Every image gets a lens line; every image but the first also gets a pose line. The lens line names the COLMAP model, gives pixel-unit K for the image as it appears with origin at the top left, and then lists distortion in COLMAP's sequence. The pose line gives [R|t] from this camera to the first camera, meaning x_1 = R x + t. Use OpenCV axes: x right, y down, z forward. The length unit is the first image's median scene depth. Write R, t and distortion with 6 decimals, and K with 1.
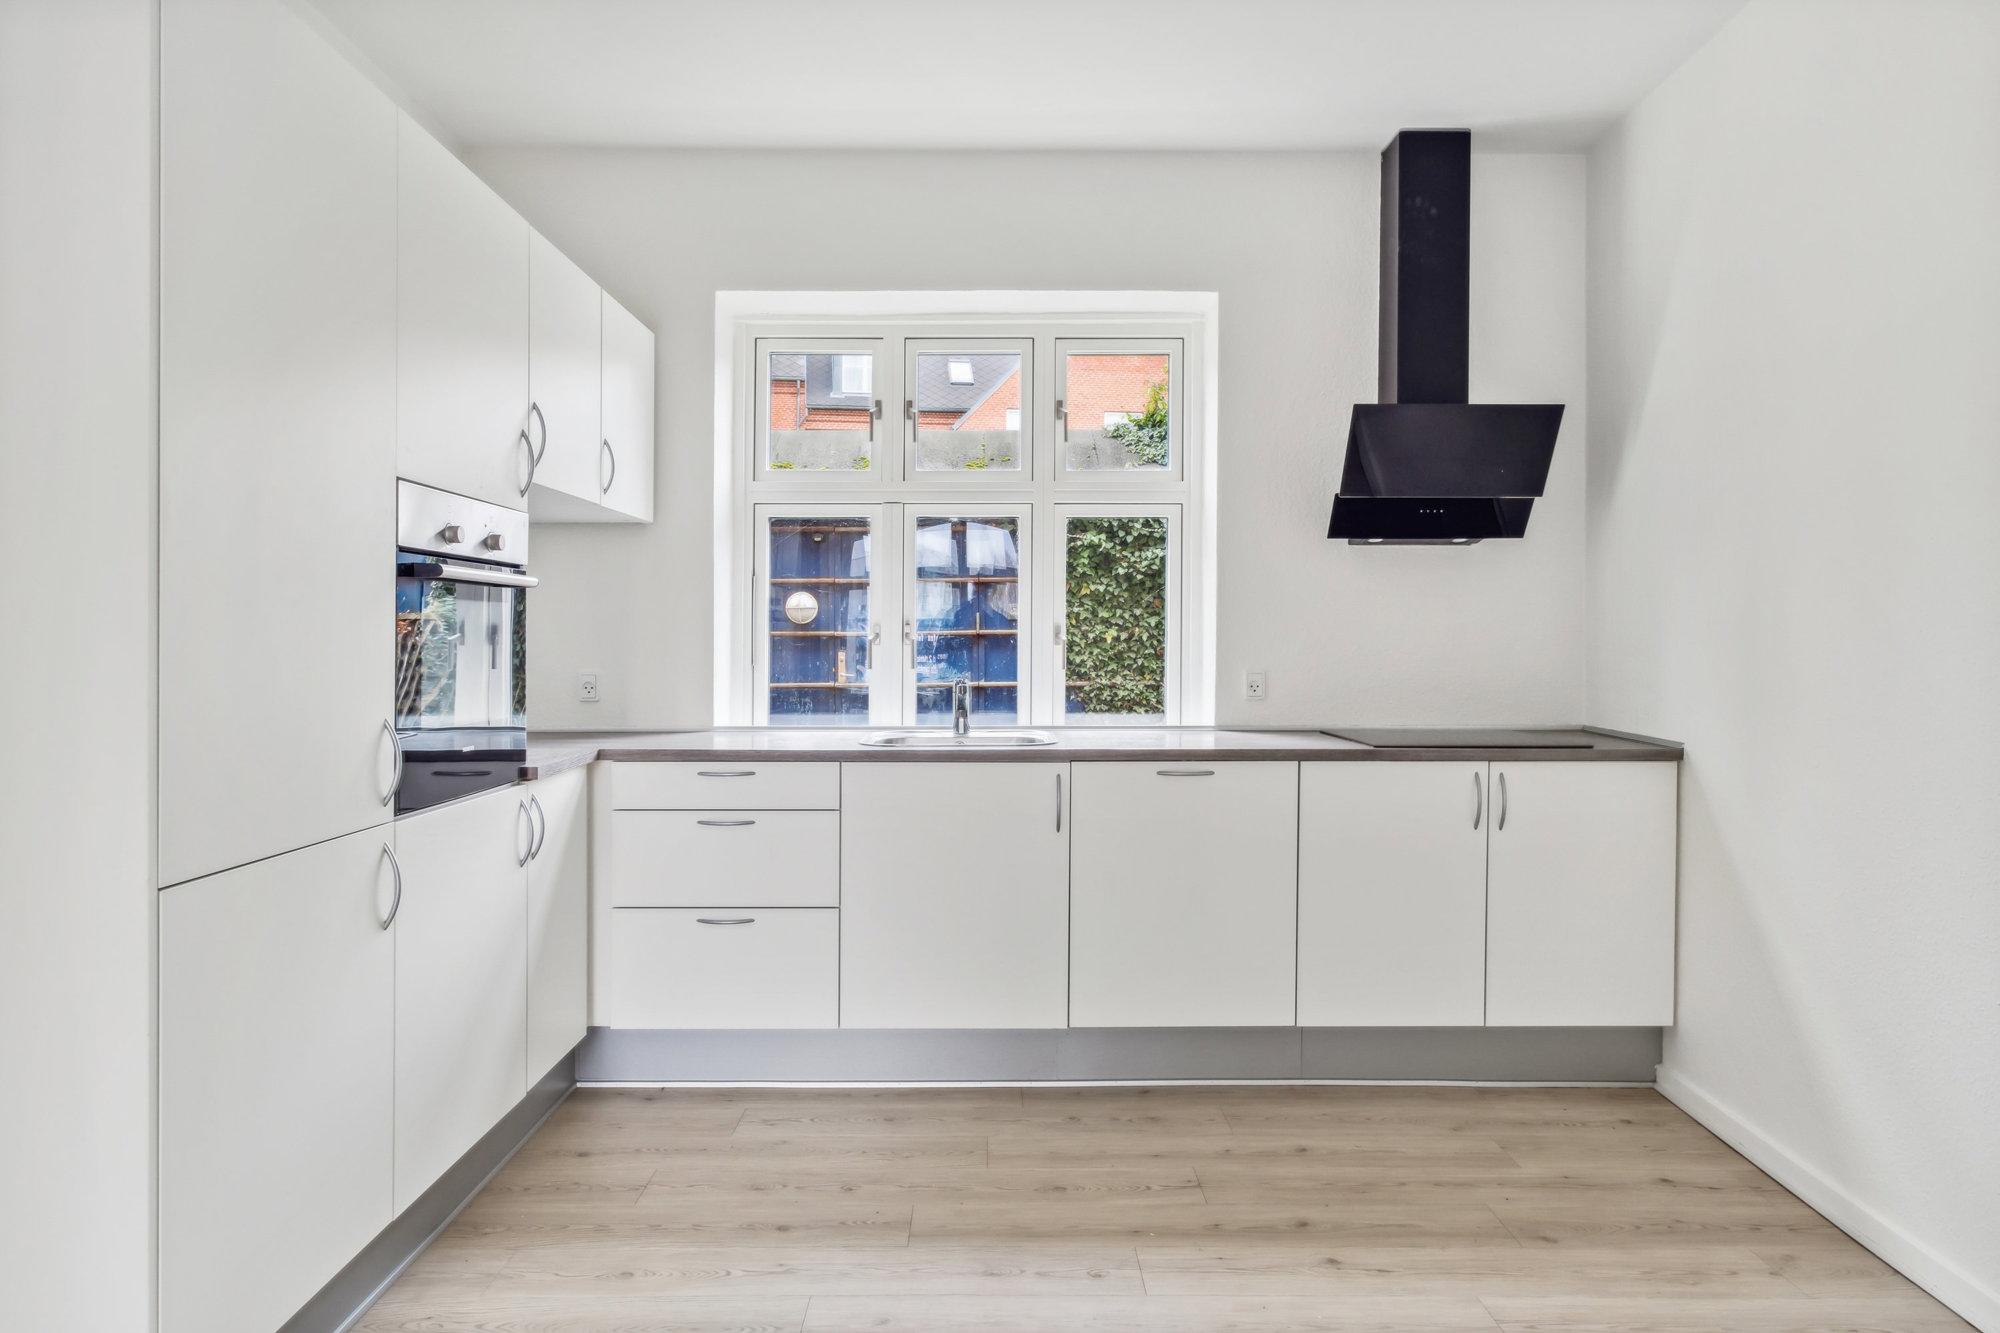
lens RADIAL K [[1225.4, 0, 1003.4], [0, 1225.4, 658.7], [0, 0, 1]] dist [-0.002740, 0.000783]
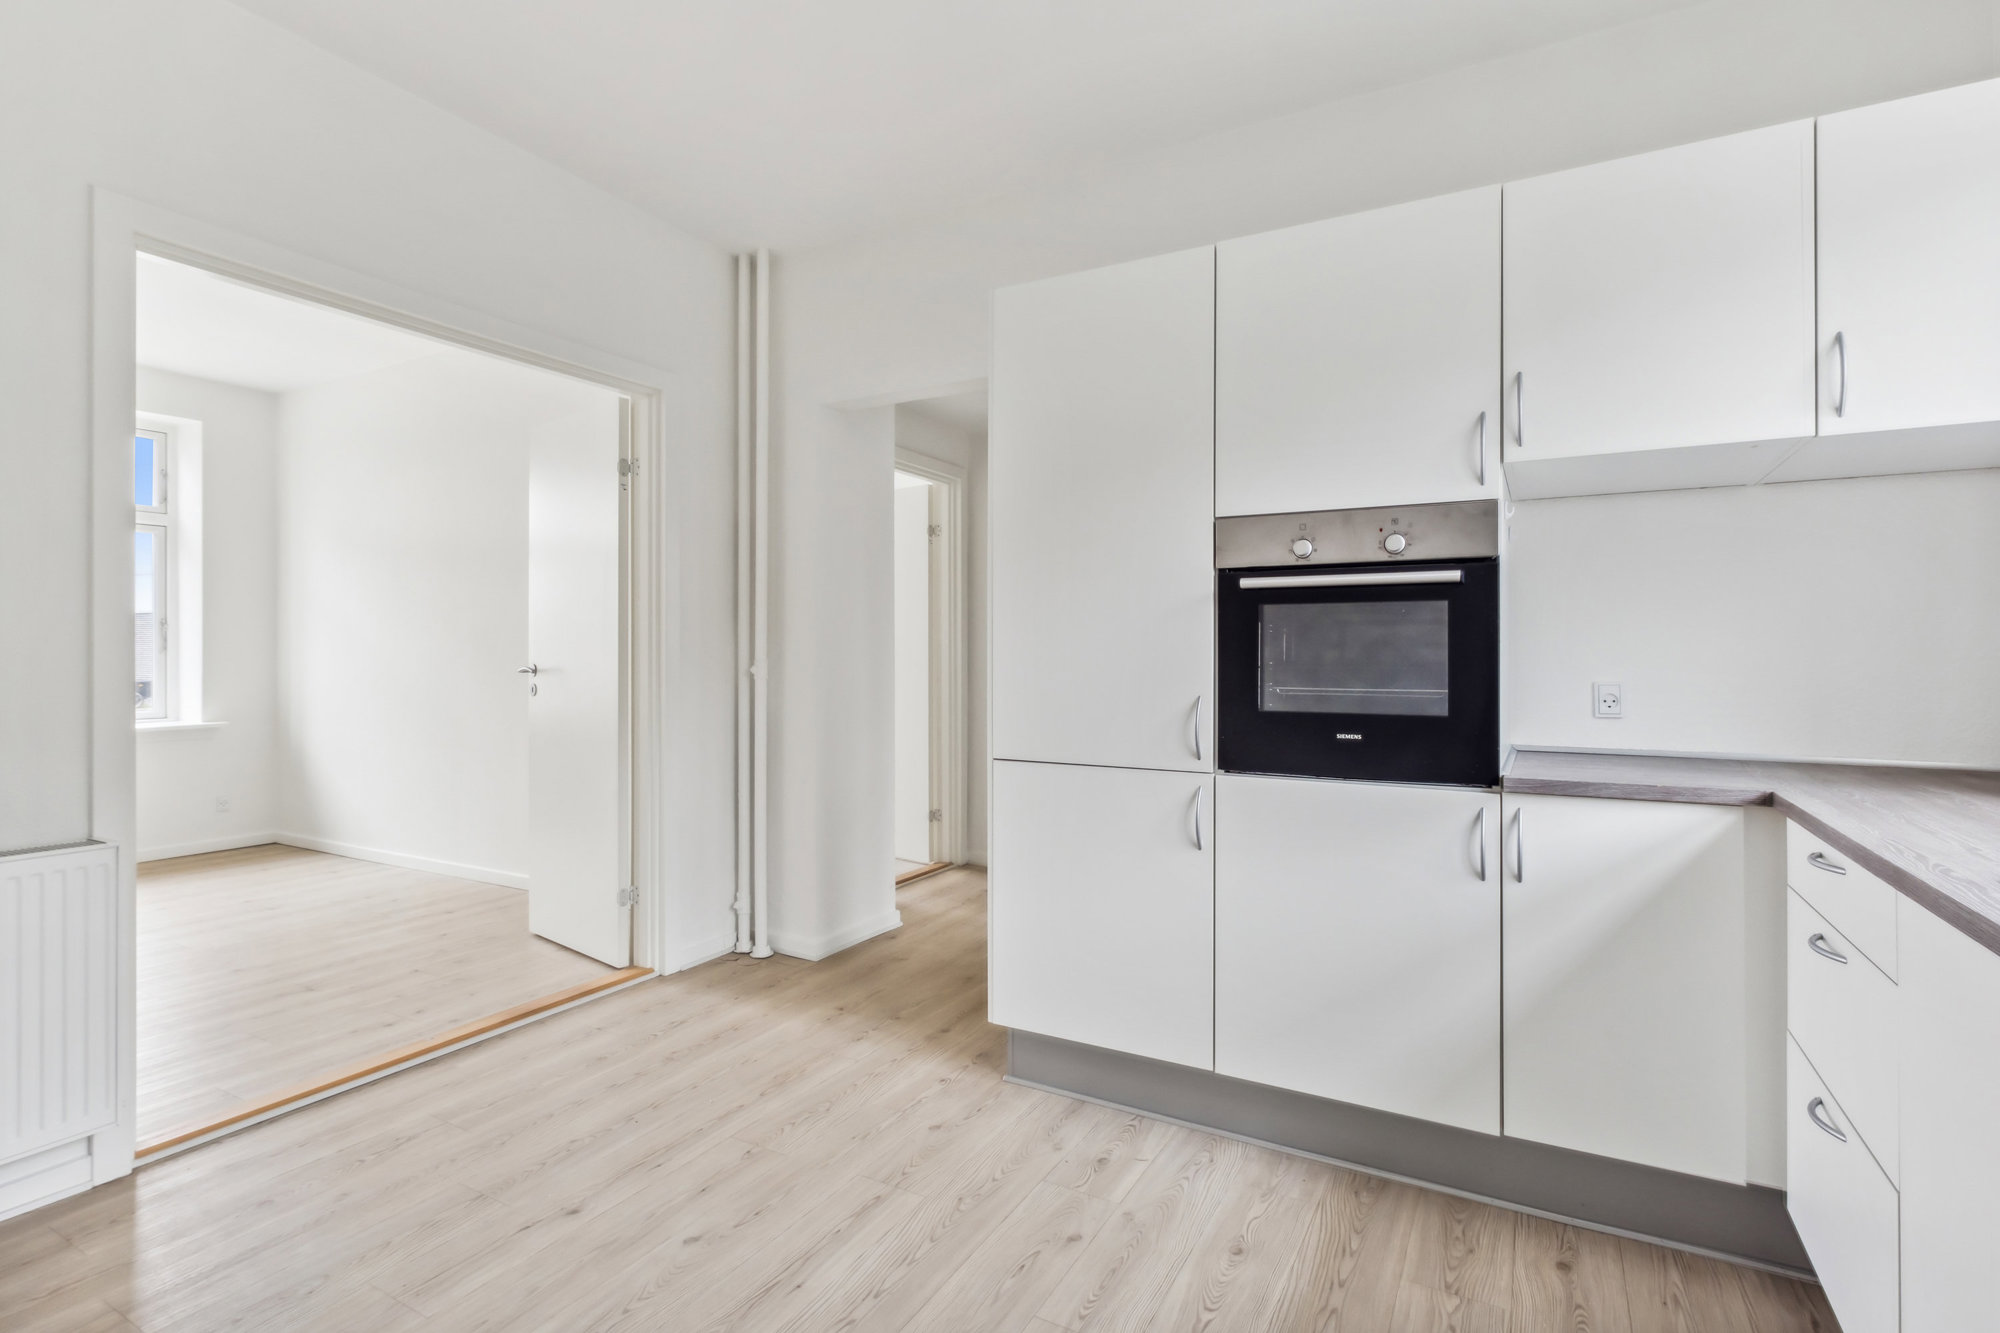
lens RADIAL K [[970.1, 0, 995.0], [0, 970.1, 649.2], [0, 0, 1]] dist [0.002511, -0.000501]
pose [[-0.492706, 0.004231, -0.870186, 0.364407], [-0.009734, 0.999899, 0.010374, -0.008801], [0.870142, 0.013582, -0.492615, 0.879313]]
